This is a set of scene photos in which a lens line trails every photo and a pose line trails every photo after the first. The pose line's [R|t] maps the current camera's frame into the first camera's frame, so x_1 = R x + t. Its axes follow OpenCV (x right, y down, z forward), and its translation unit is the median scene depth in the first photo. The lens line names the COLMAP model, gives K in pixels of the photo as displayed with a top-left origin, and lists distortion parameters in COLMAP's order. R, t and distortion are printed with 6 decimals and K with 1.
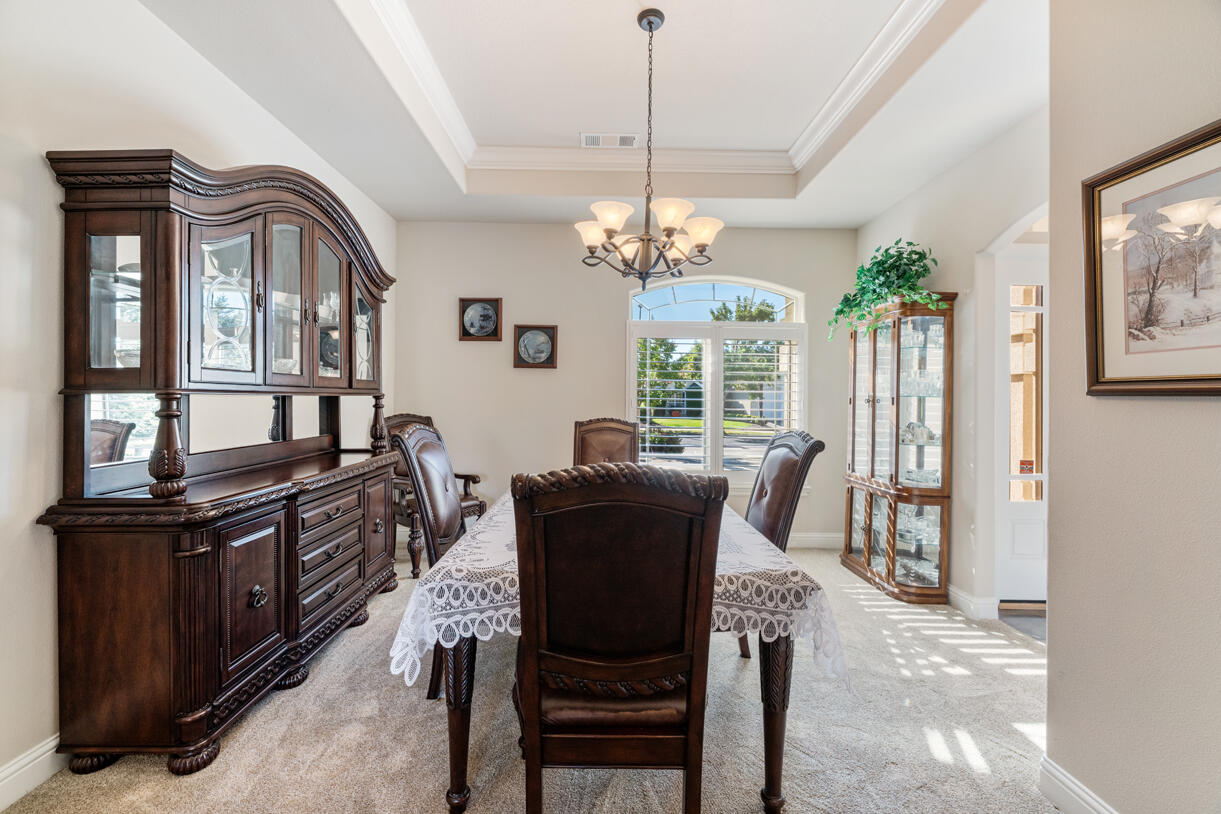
lens RADIAL K [[495.2, 0, 606.4], [0, 495.2, 395.9], [0, 0, 1]] dist [-0.000600, -0.002575]
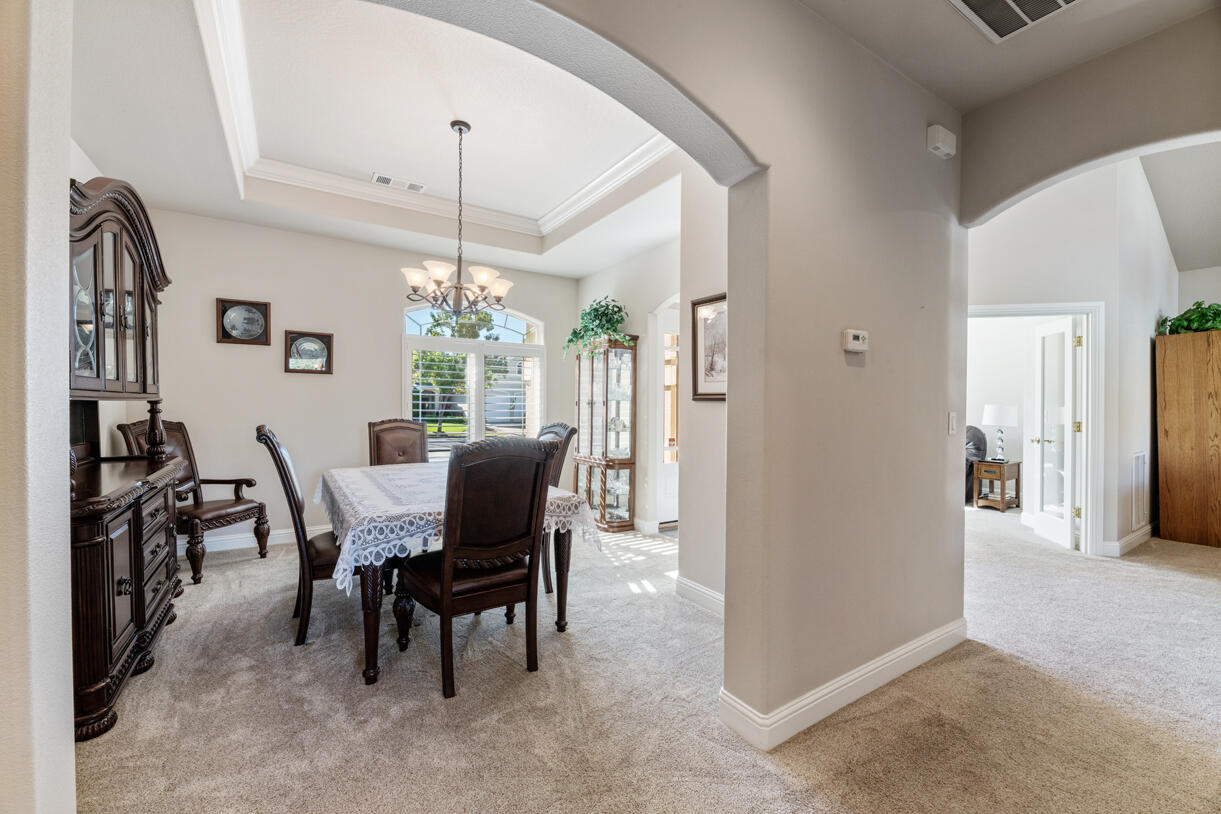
lens RADIAL K [[495.2, 0, 602.9], [0, 495.2, 405.4], [0, 0, 1]] dist [-0.000600, -0.002575]
pose [[0.846461, -0.006627, 0.532410, -0.235205], [-0.000619, 0.999910, 0.013430, -0.003948], [-0.532451, -0.011697, 0.846380, -0.288058]]
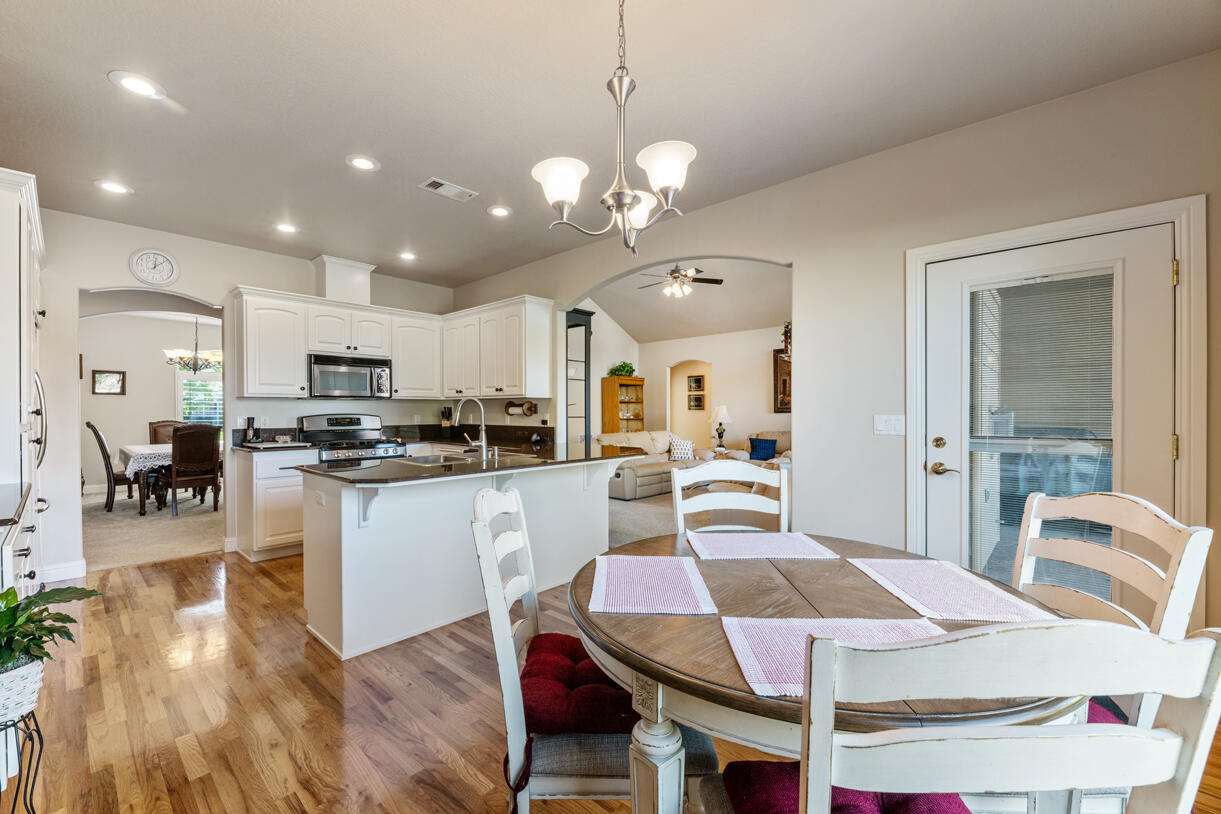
lens RADIAL K [[495.2, 0, 605.5], [0, 495.2, 415.6], [0, 0, 1]] dist [-0.000600, -0.002575]
pose [[0.678319, -0.016944, 0.734572, -0.320369], [0.001249, 0.999759, 0.021909, -0.023687], [-0.734766, -0.013944, 0.678177, -2.054904]]
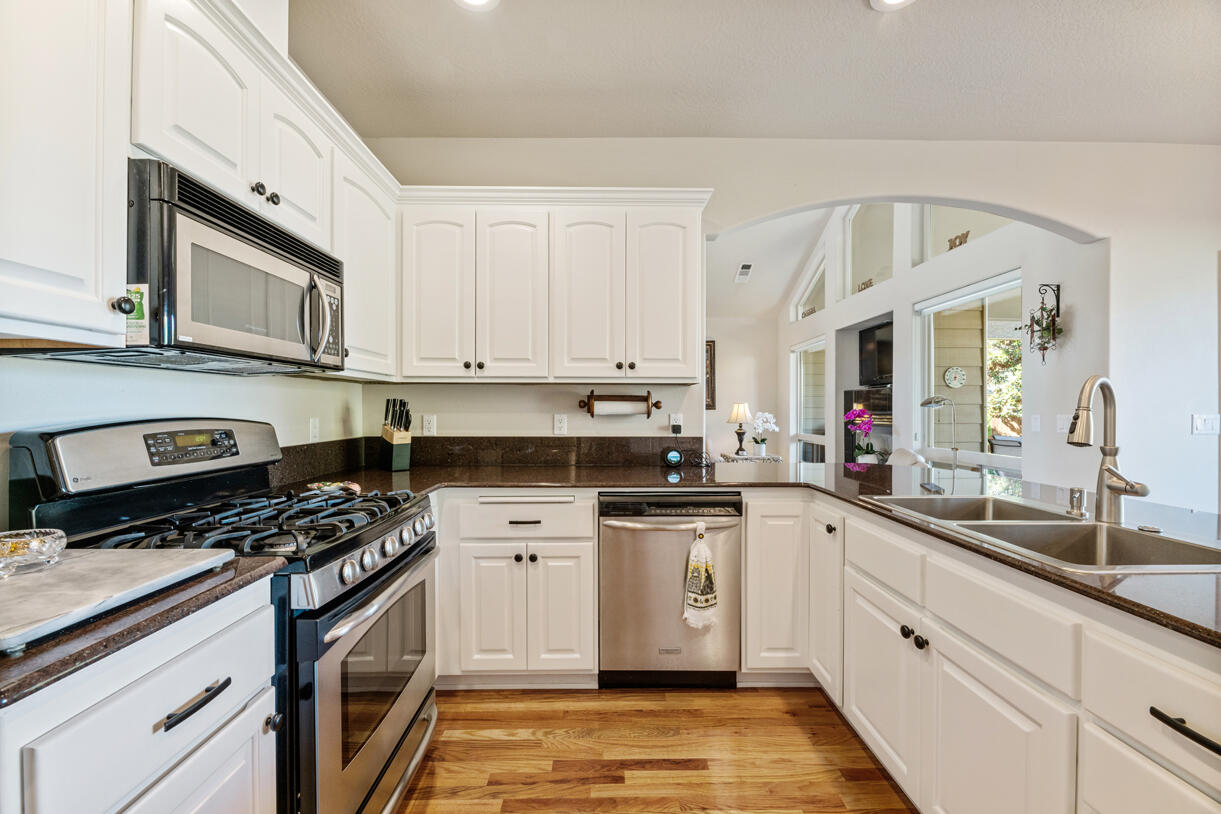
lens RADIAL K [[495.2, 0, 608.1], [0, 495.2, 407.5], [0, 0, 1]] dist [-0.000600, -0.002575]
pose [[-0.007372, -0.007061, 0.999948, -0.181260], [-0.009348, 0.999932, 0.006992, -0.011478], [-0.999929, -0.009296, -0.007438, -0.749915]]
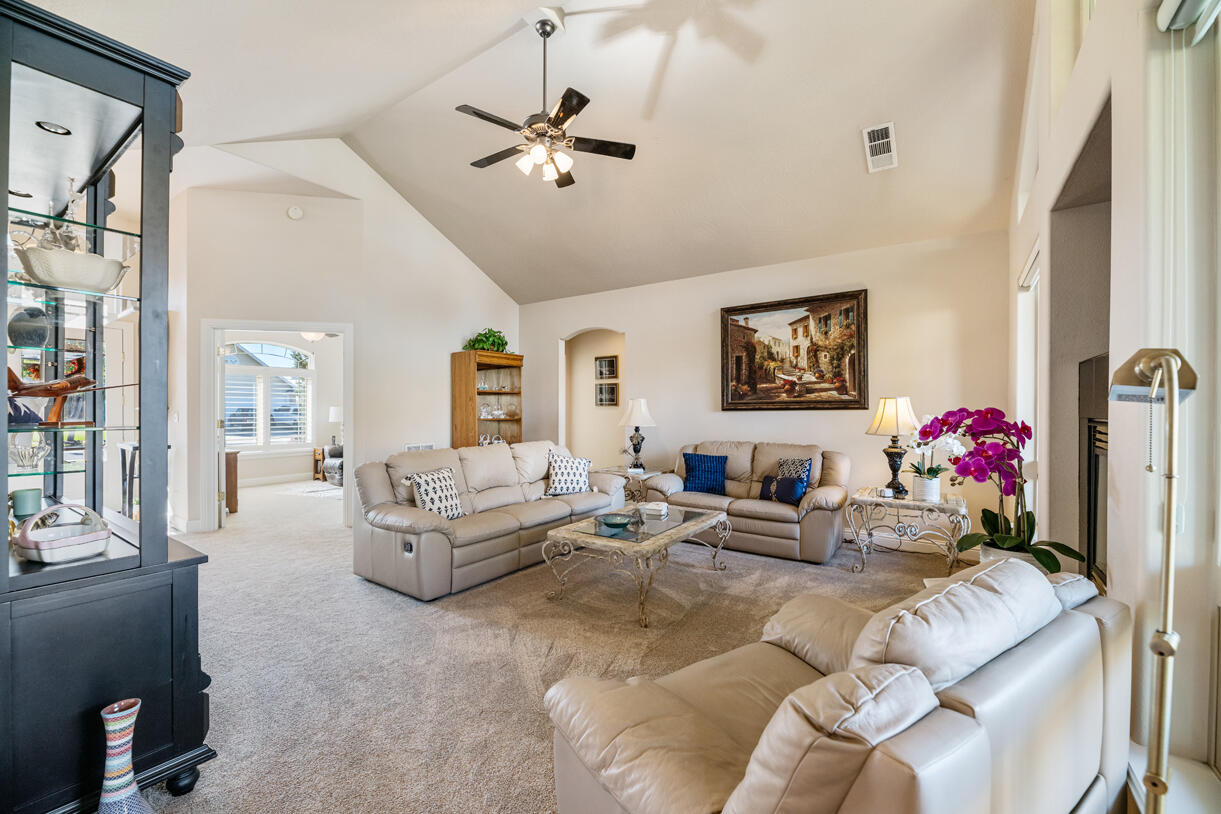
lens RADIAL K [[495.2, 0, 608.0], [0, 495.2, 409.5], [0, 0, 1]] dist [-0.000600, -0.002575]
pose [[0.570013, -0.010382, 0.821570, 0.725156], [-0.006125, 0.999839, 0.016884, -0.008923], [-0.821613, -0.014656, 0.569858, -1.519810]]
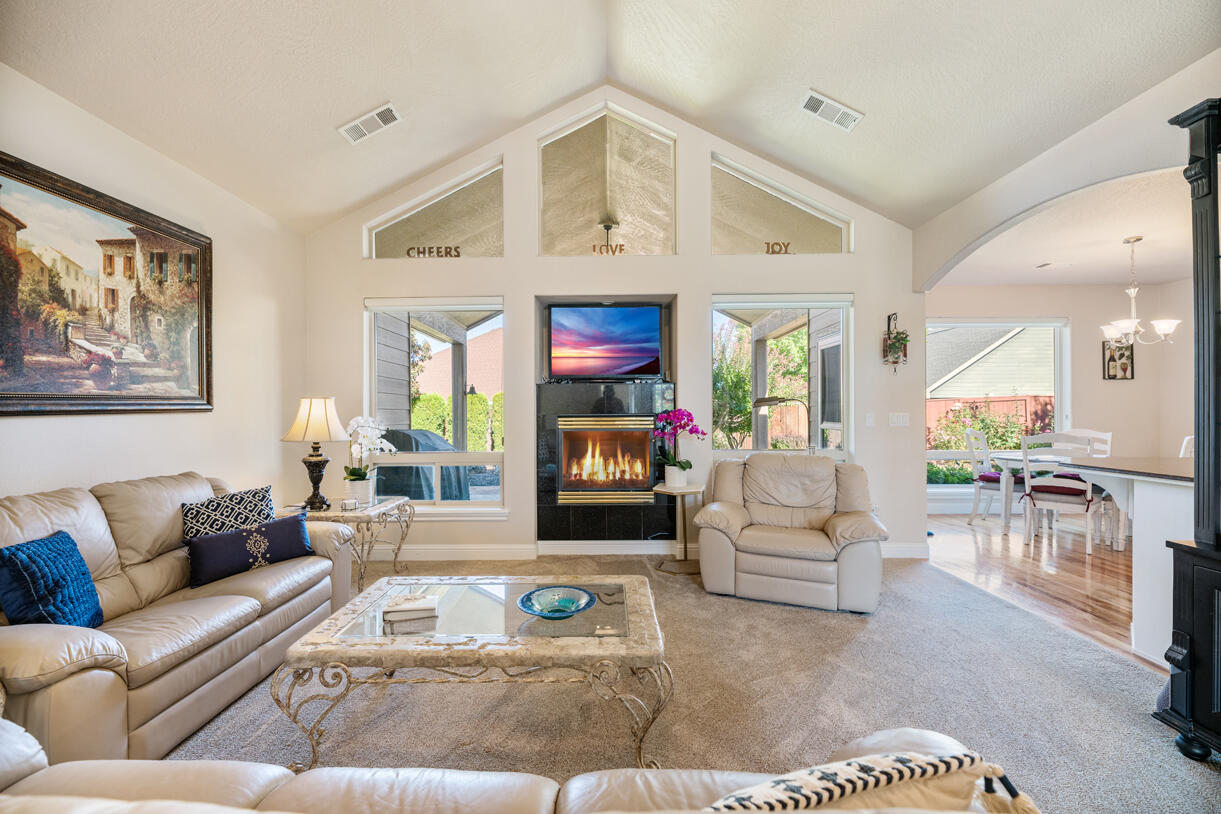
lens RADIAL K [[495.2, 0, 605.4], [0, 495.2, 409.3], [0, 0, 1]] dist [-0.000600, -0.002575]
pose [[-0.999901, -0.005966, 0.012761, 1.532056], [-0.006137, 0.999891, -0.013448, 0.014084], [-0.012679, -0.013525, -0.999828, -0.326849]]
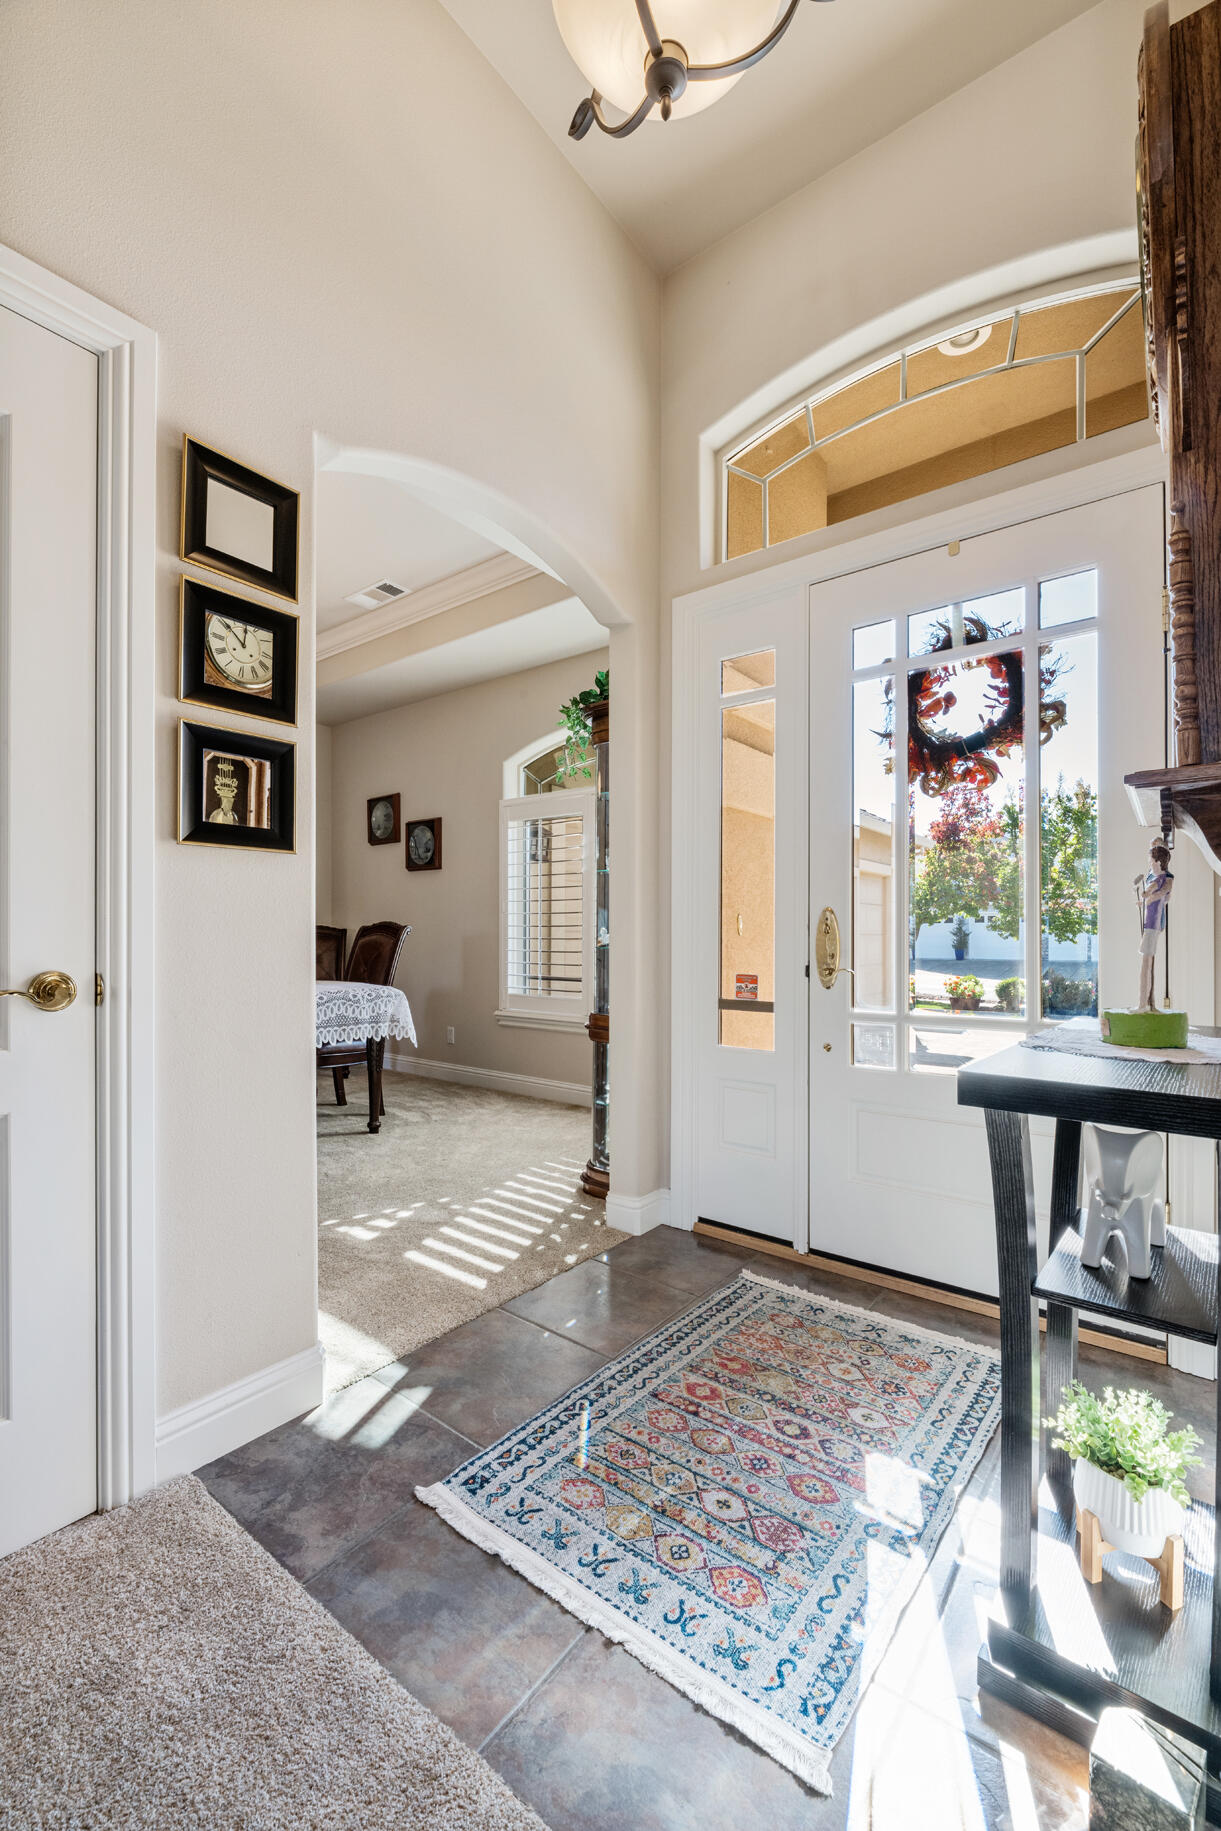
lens RADIAL K [[742.5, 0, 605.7], [0, 742.5, 930.5], [0, 0, 1]] dist [-0.000600, -0.002575]
pose [[0.789634, -0.015220, -0.613390, 1.188279], [0.013273, 0.999882, -0.007723, 0.082711], [0.613435, -0.002043, 0.789743, 0.244648]]
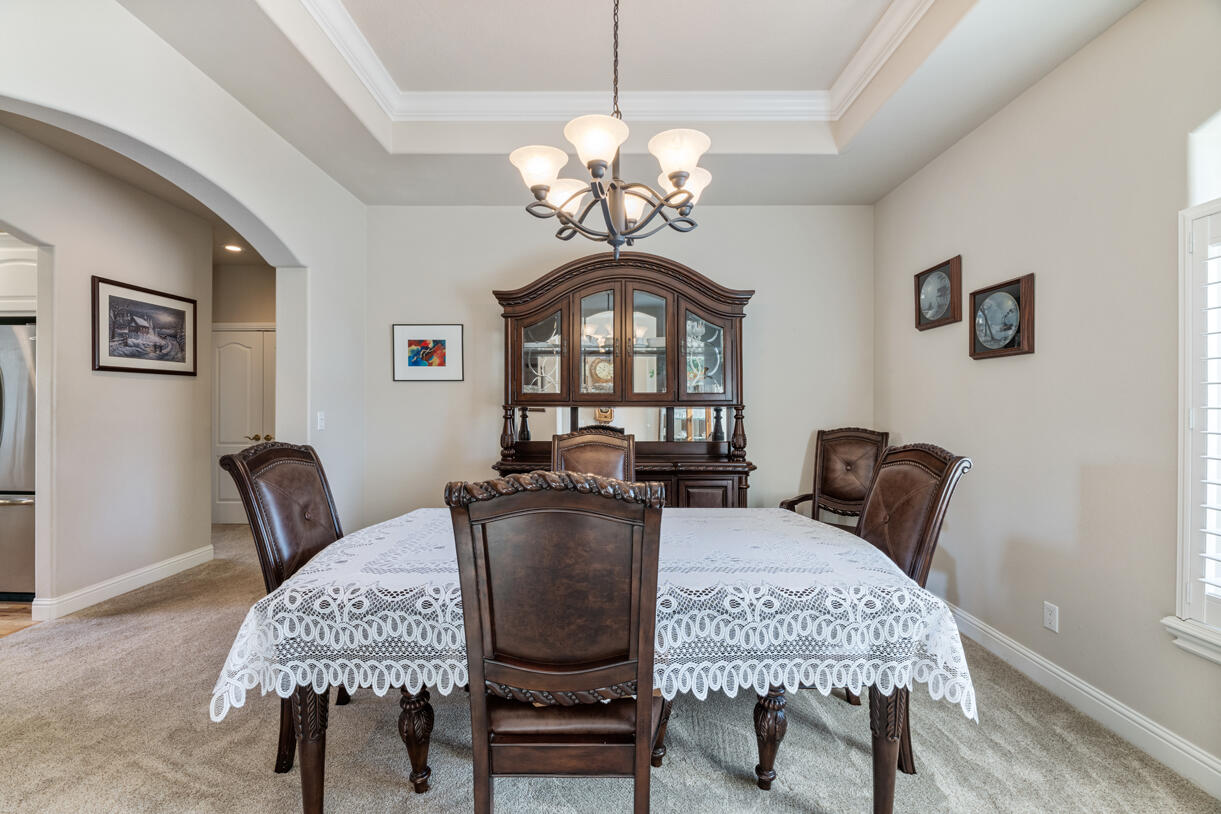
lens RADIAL K [[495.2, 0, 608.6], [0, 495.2, 410.4], [0, 0, 1]] dist [-0.000600, -0.002575]
pose [[-0.002312, -0.004987, -0.999985, 0.590574], [0.004728, 0.999976, -0.004998, 0.010341], [0.999986, -0.004739, -0.002289, 0.722810]]
